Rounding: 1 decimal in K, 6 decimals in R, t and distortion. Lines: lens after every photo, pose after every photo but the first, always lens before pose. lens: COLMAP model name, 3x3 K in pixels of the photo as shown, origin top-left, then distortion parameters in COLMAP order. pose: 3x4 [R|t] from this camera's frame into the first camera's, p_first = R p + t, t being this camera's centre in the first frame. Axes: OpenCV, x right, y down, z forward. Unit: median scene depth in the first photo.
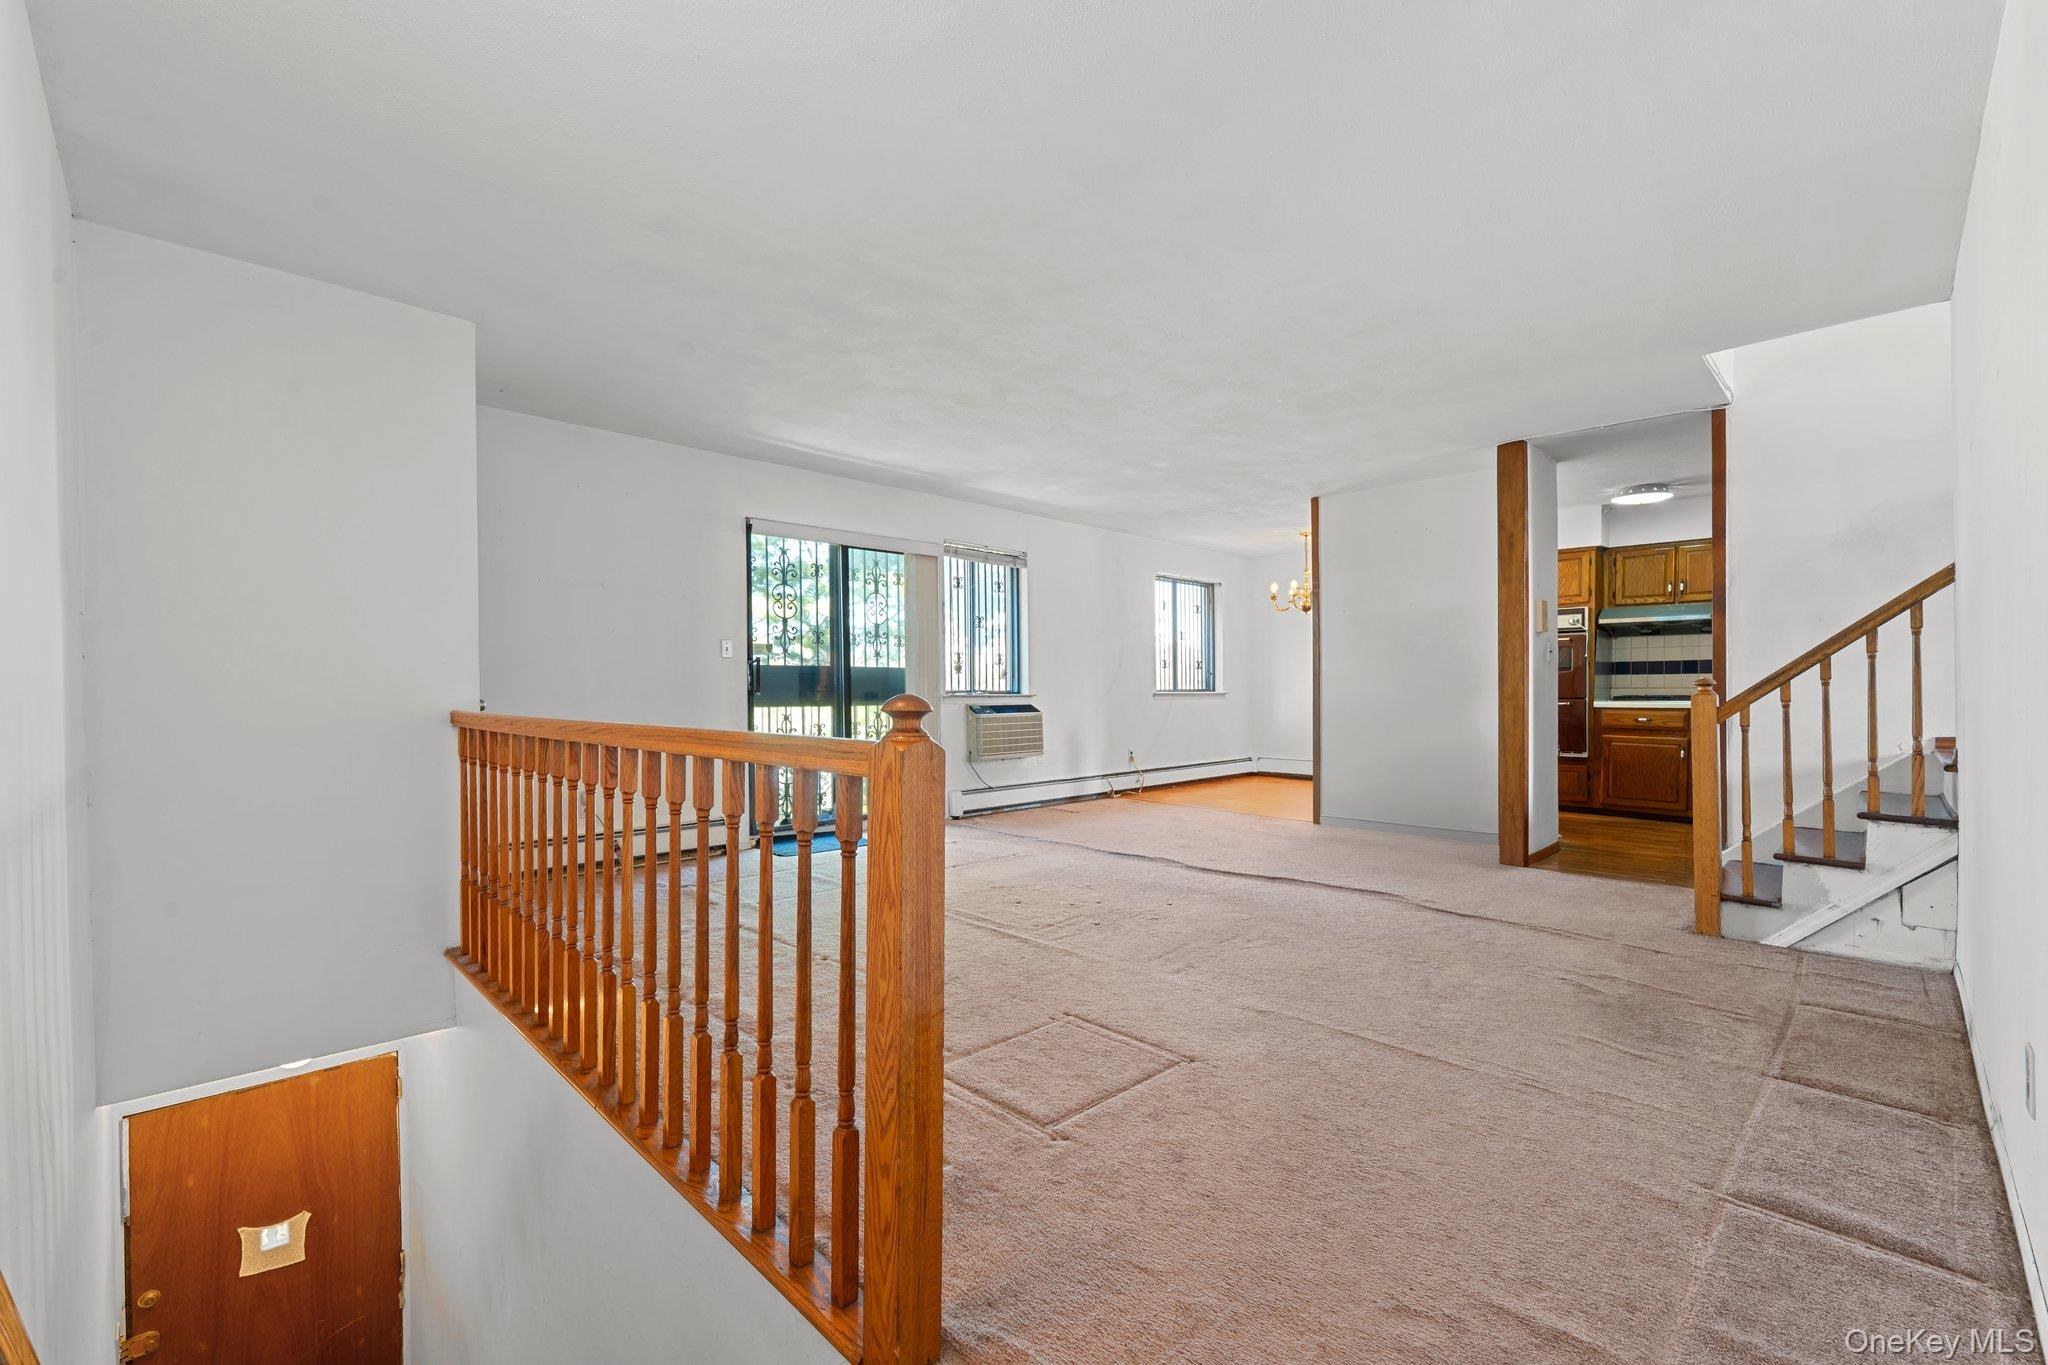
lens RADIAL K [[847.4, 0, 1019.7], [0, 847.4, 675.4], [0, 0, 1]] dist [0.001199, 0.000261]
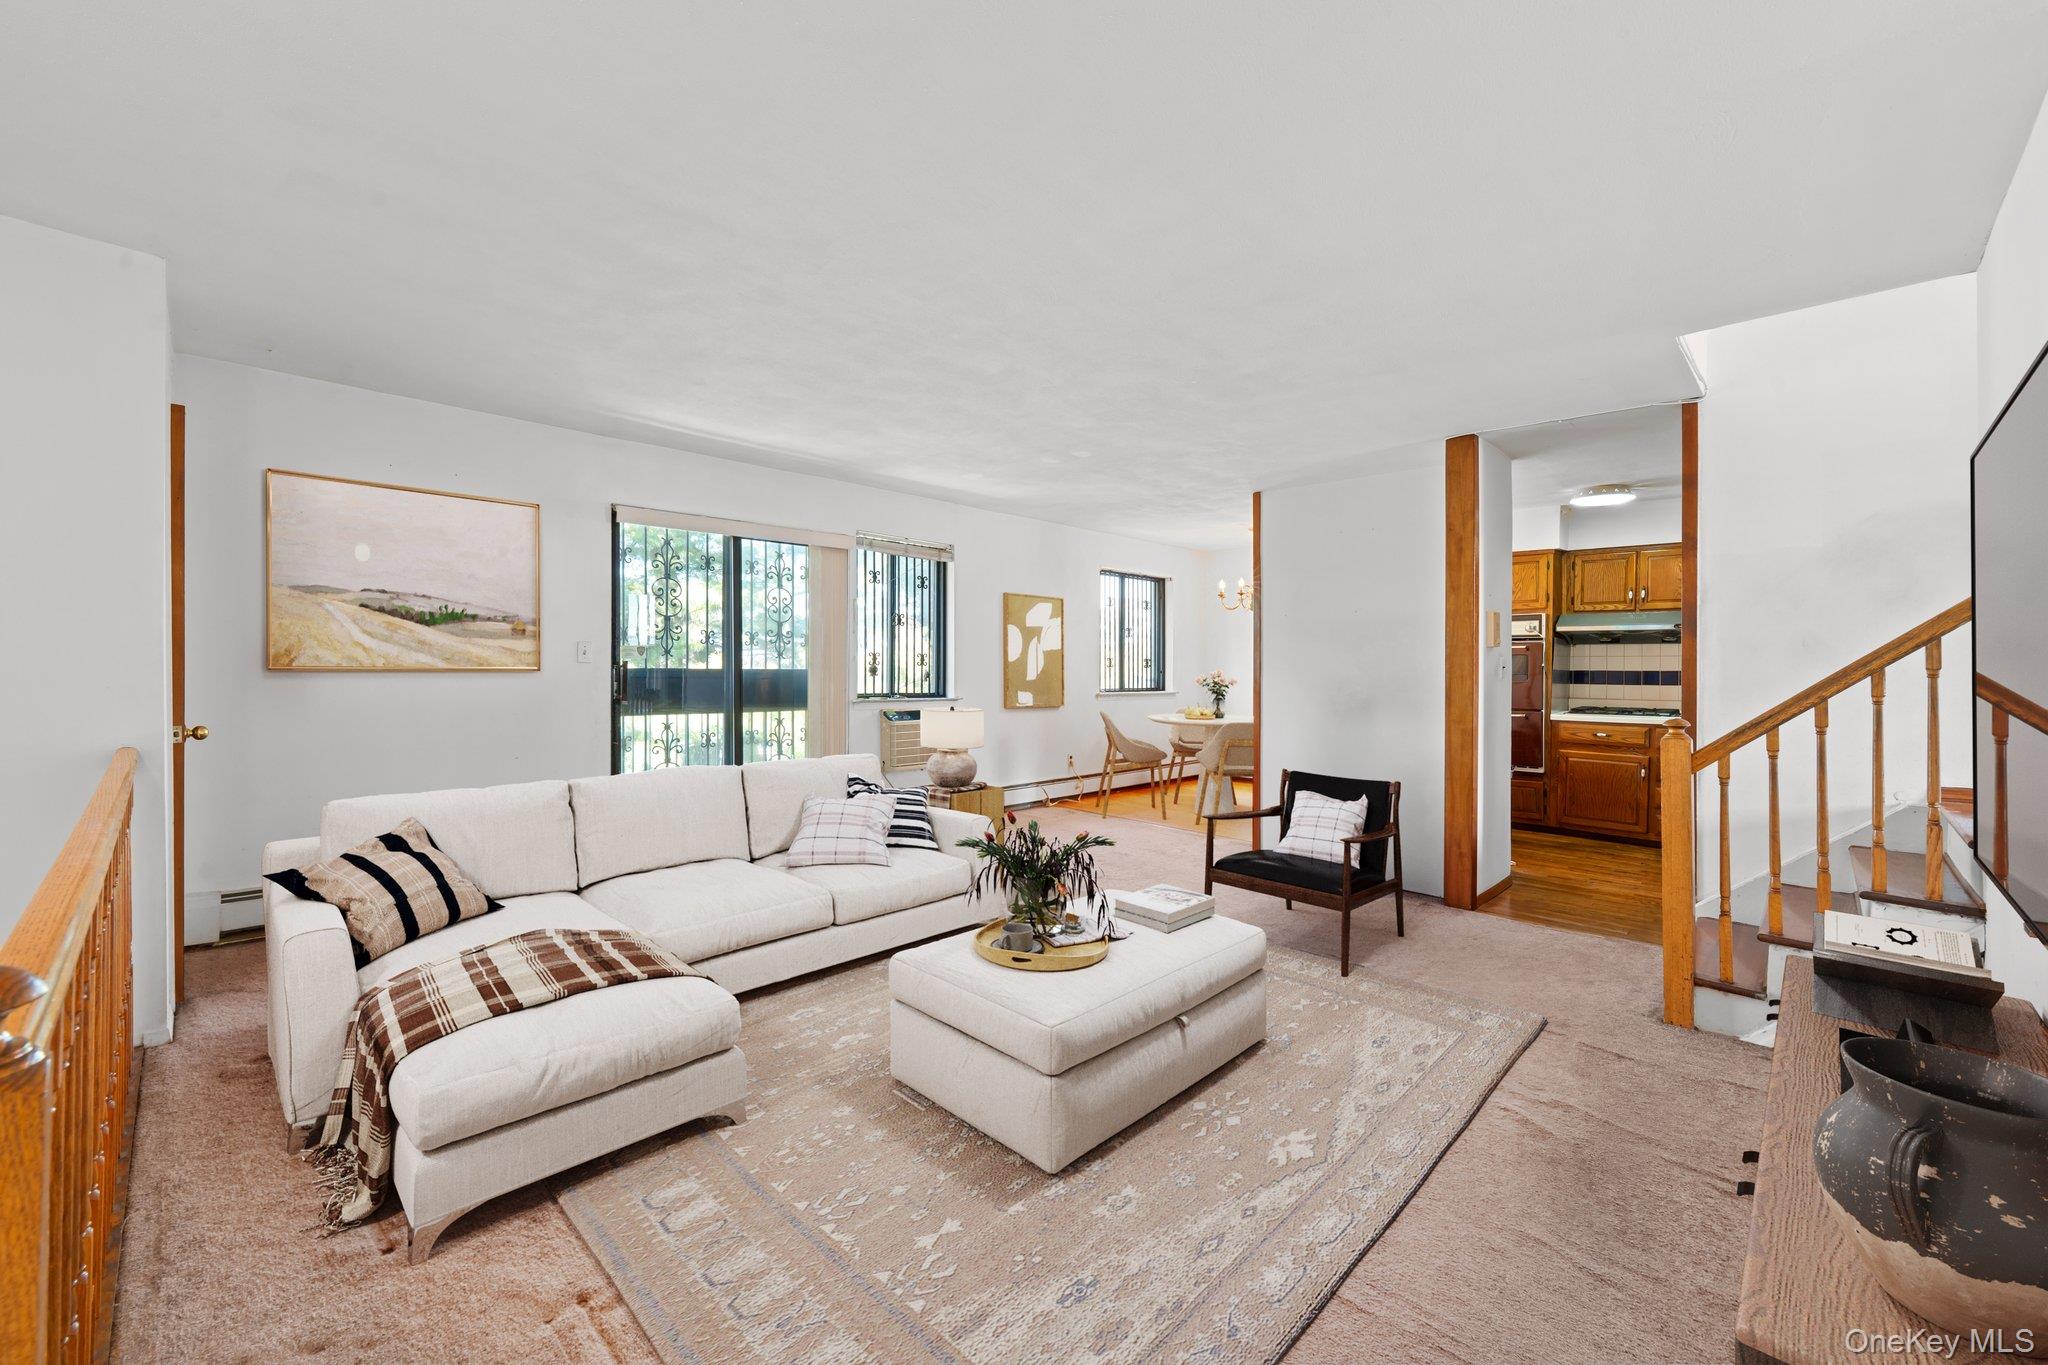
lens RADIAL K [[819.2, 0, 1031.2], [0, 819.2, 648.7], [0, 0, 1]] dist [-0.000048, -0.000232]
pose [[0.999540, 0.012846, 0.027486, 0.079629], [-0.012626, 0.999887, -0.008163, -0.028490], [-0.027588, 0.007812, 0.999589, 0.113158]]
